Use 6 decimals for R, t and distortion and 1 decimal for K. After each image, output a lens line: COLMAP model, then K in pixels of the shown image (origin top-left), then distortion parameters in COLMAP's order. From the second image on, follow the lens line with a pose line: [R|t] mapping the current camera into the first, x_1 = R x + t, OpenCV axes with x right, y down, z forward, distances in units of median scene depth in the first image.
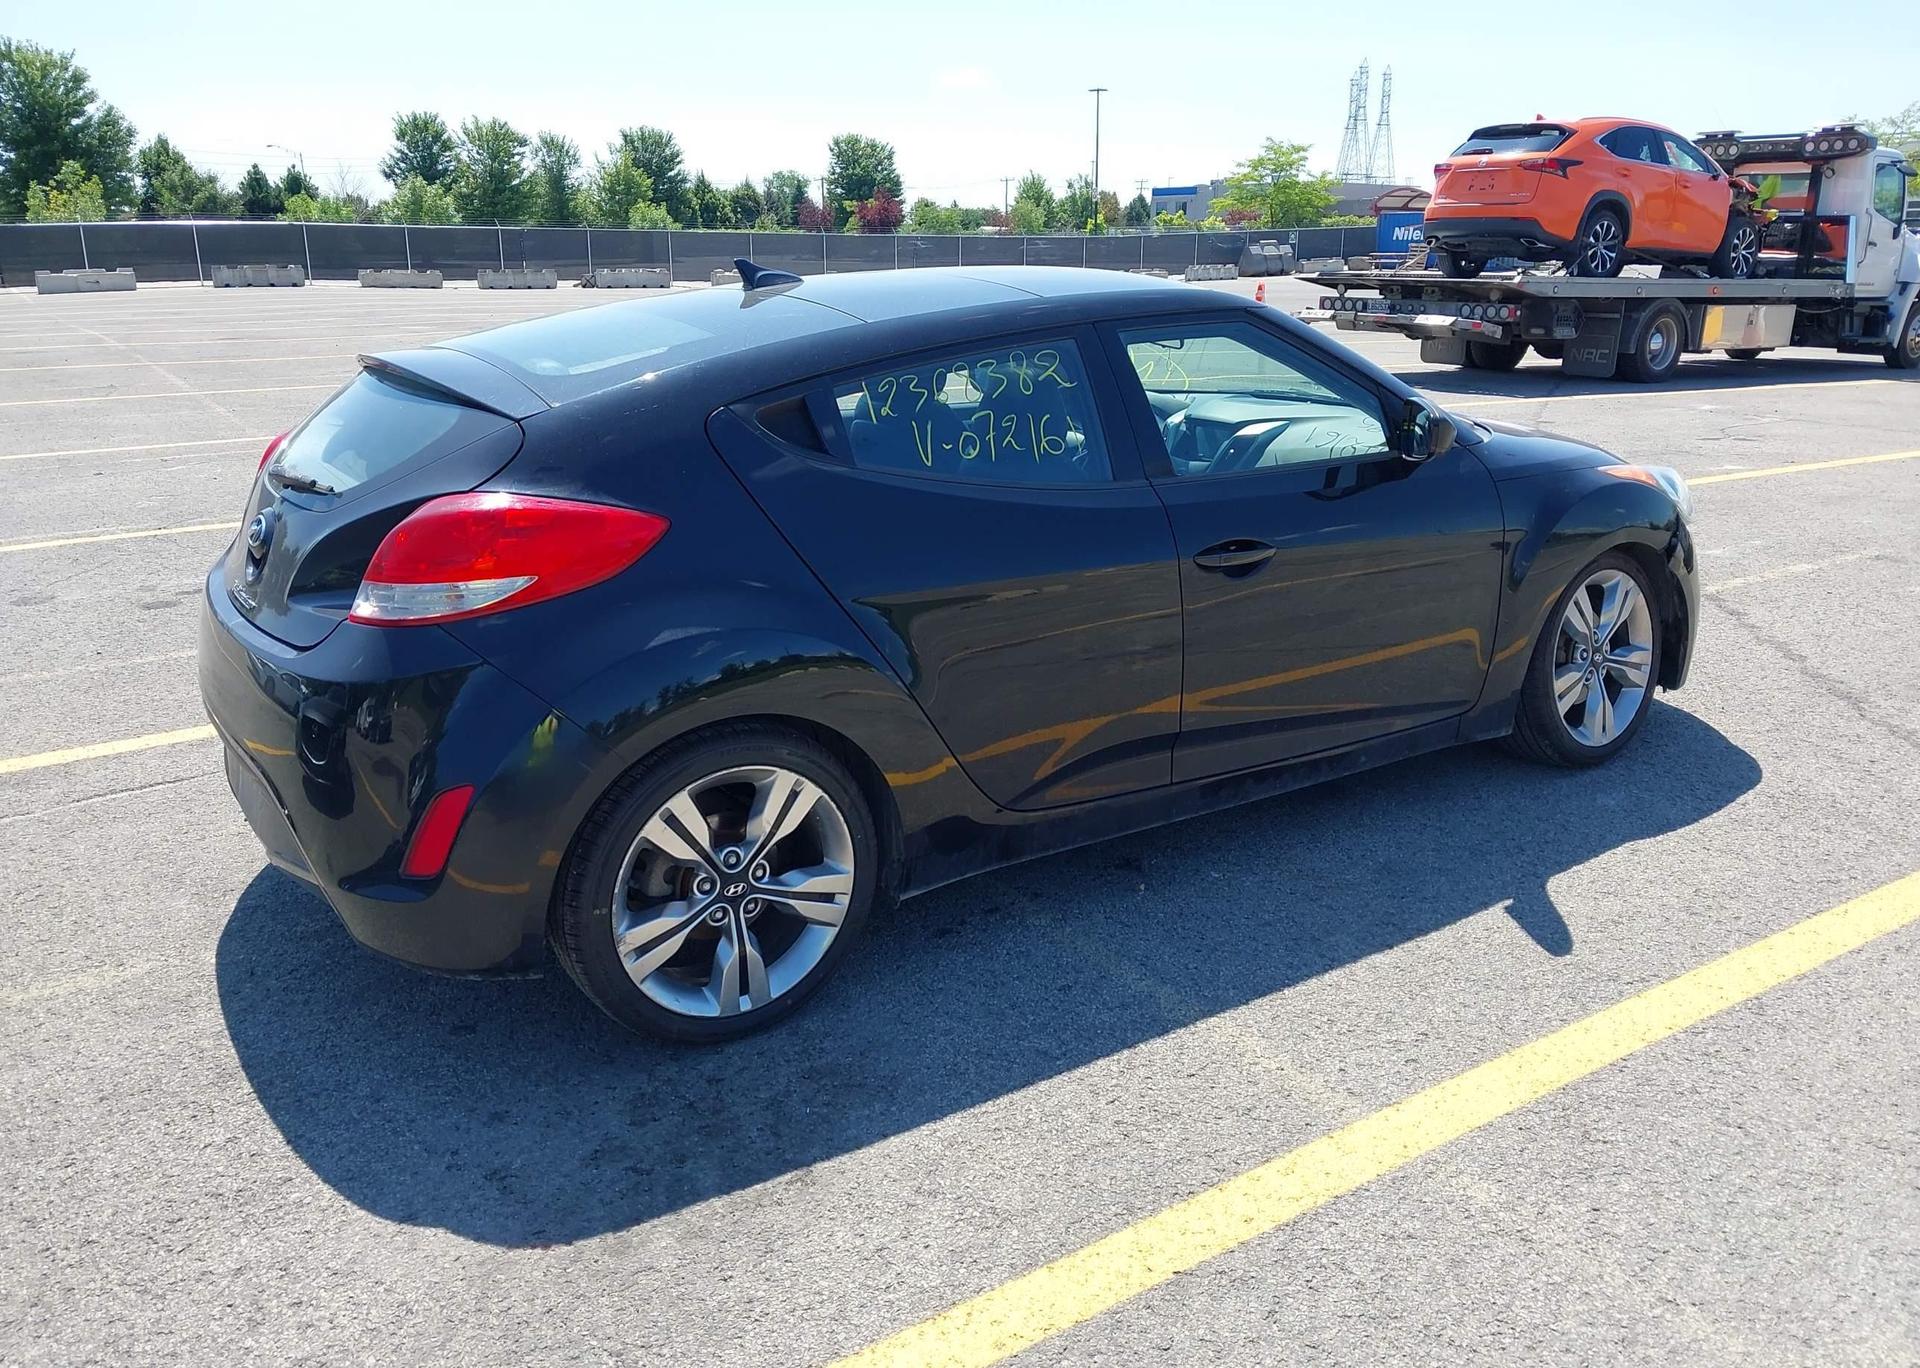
lens RADIAL K [[1493.4, 0, 923.3], [0, 1493.4, 677.1], [0, 0, 1]] dist [0.008698, -0.002981]
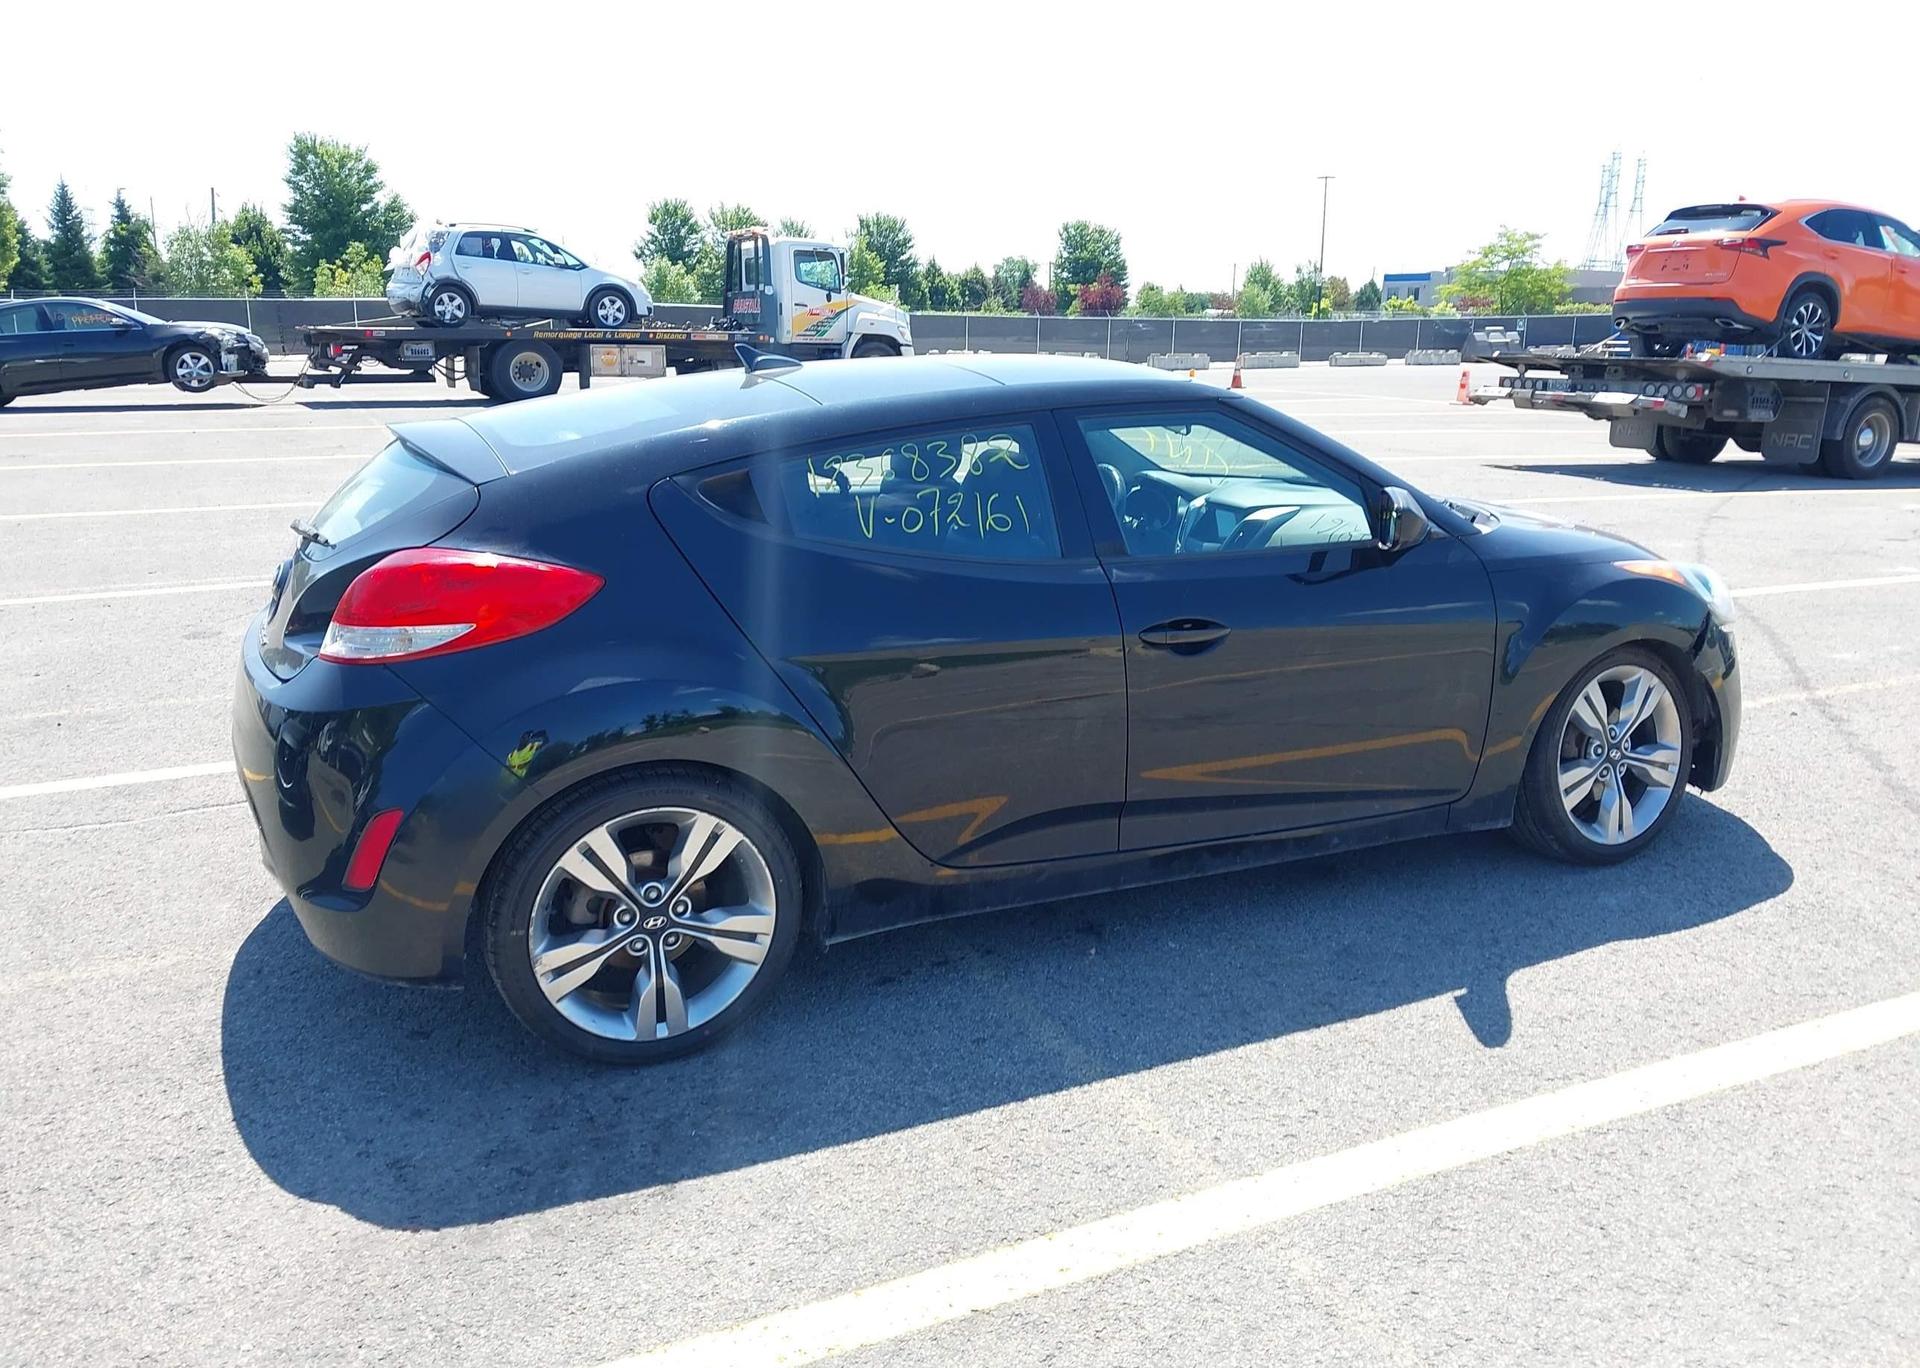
lens RADIAL K [[1477.9, 0, 950.6], [0, 1477.9, 682.4], [0, 0, 1]] dist [0.005061, 0.000346]
pose [[0.990042, 0.044140, -0.133671, 0.176769], [-0.050075, 0.997889, -0.041365, 0.002354], [0.131563, 0.047647, 0.990162, -0.030427]]
